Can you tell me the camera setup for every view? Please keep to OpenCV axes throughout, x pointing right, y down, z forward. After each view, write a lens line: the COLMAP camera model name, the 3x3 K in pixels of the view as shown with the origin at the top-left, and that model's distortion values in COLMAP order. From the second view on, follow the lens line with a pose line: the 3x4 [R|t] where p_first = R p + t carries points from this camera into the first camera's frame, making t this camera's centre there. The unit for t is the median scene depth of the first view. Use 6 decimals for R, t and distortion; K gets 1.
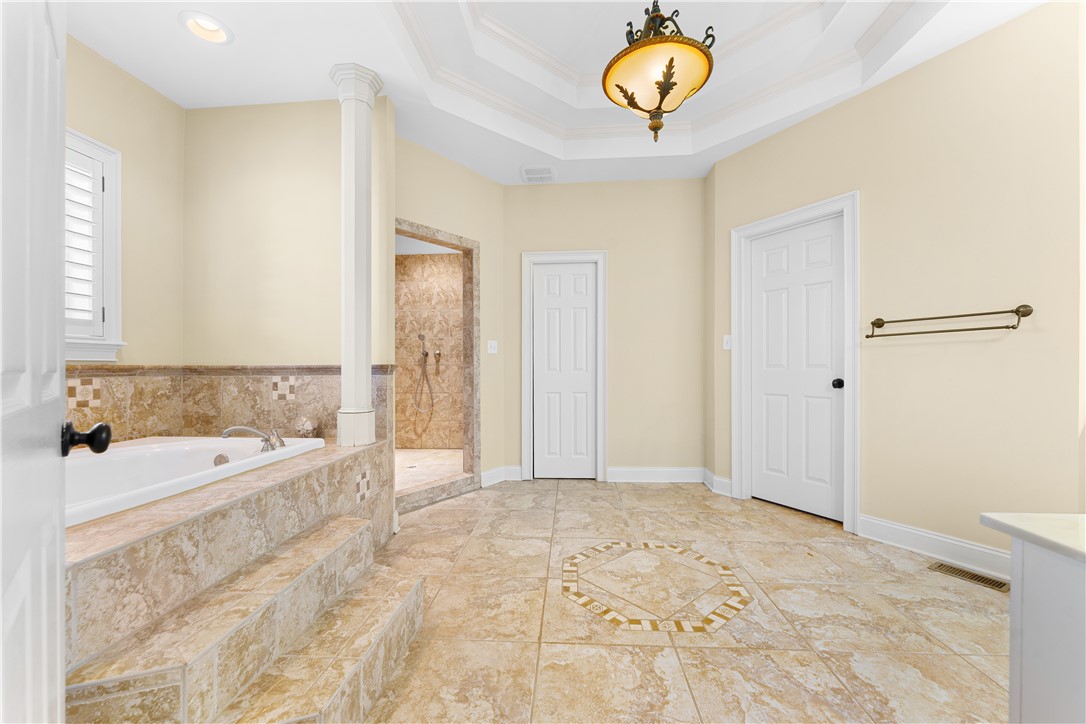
lens RADIAL K [[434.1, 0, 544.0], [0, 434.1, 364.6], [0, 0, 1]] dist [-0.003304, -0.000115]
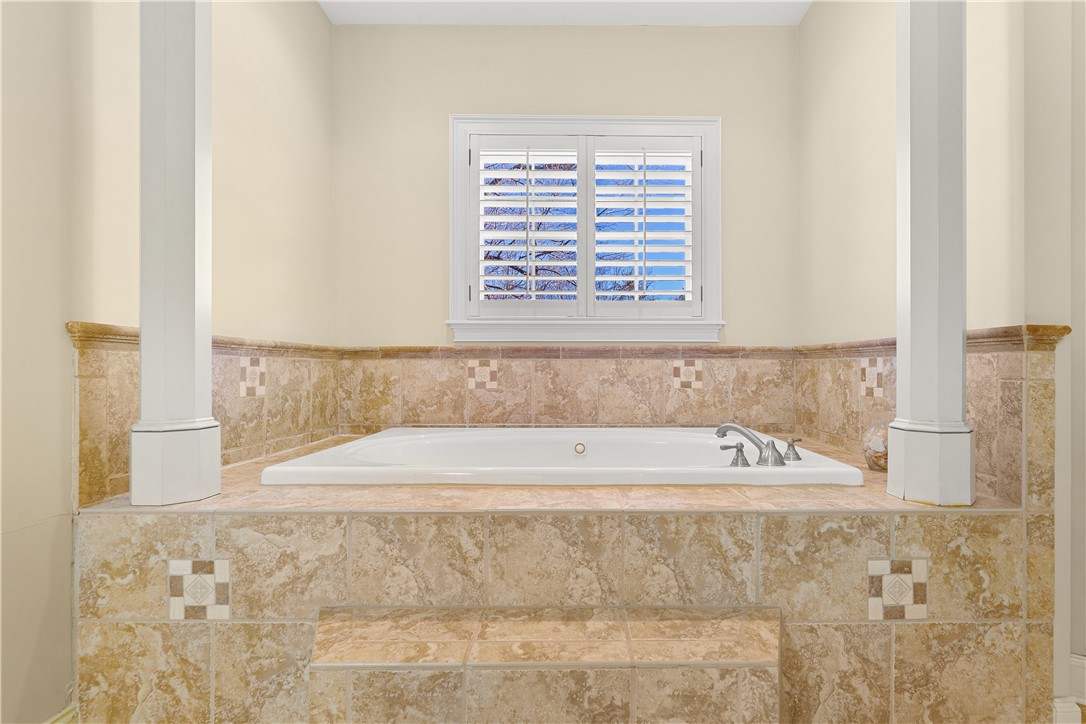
lens RADIAL K [[508.4, 0, 543.8], [0, 508.4, 365.7], [0, 0, 1]] dist [-0.002737, -0.000483]
pose [[0.078308, 0.007036, -0.996904, 0.095144], [0.001110, 0.999974, 0.007145, 0.040449], [0.996929, -0.001666, 0.078298, 0.618193]]
